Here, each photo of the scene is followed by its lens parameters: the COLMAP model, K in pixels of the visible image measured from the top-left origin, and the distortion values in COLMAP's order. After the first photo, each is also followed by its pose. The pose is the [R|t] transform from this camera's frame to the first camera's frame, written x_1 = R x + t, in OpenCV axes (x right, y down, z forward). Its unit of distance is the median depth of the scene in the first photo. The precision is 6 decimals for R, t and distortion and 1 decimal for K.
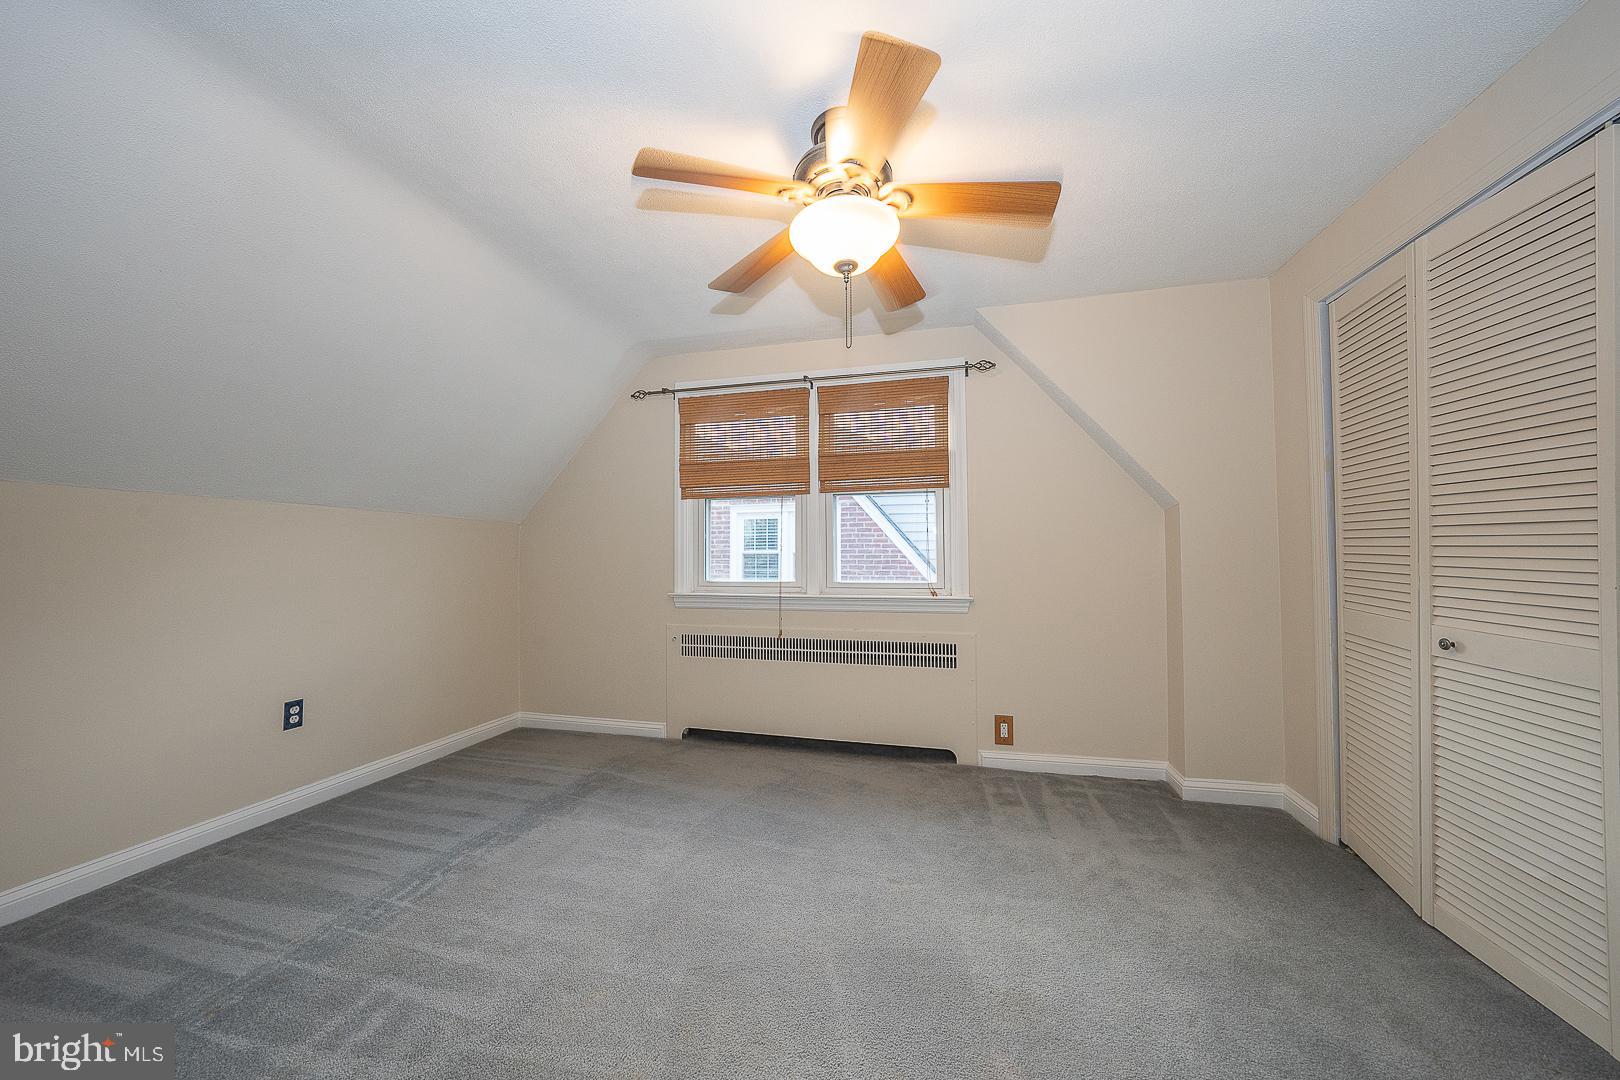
lens RADIAL K [[555.6, 0, 812.2], [0, 555.6, 533.3], [0, 0, 1]] dist [-0.000271, 0.000068]
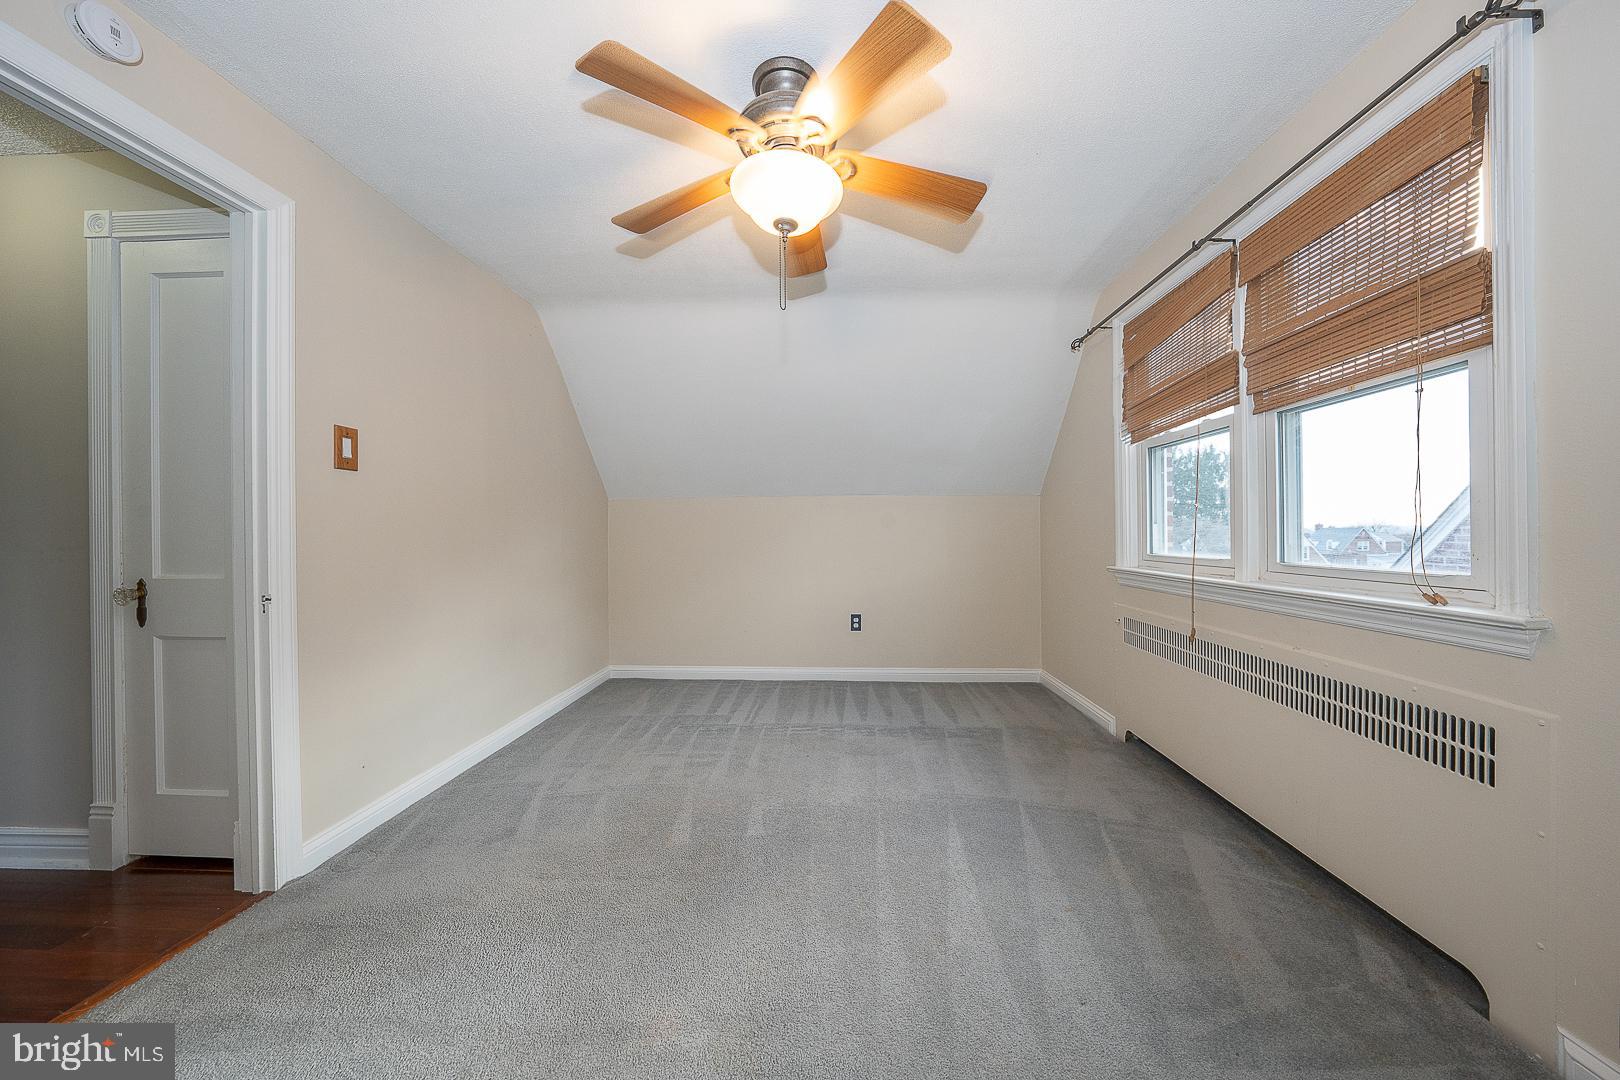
lens RADIAL K [[555.6, 0, 812.2], [0, 555.6, 533.3], [0, 0, 1]] dist [-0.000271, 0.000068]
pose [[0.219126, 0.000767, -0.975696, 0.551697], [0.050779, 0.998636, 0.012190, 0.026931], [0.974374, -0.052216, 0.218788, 0.434852]]
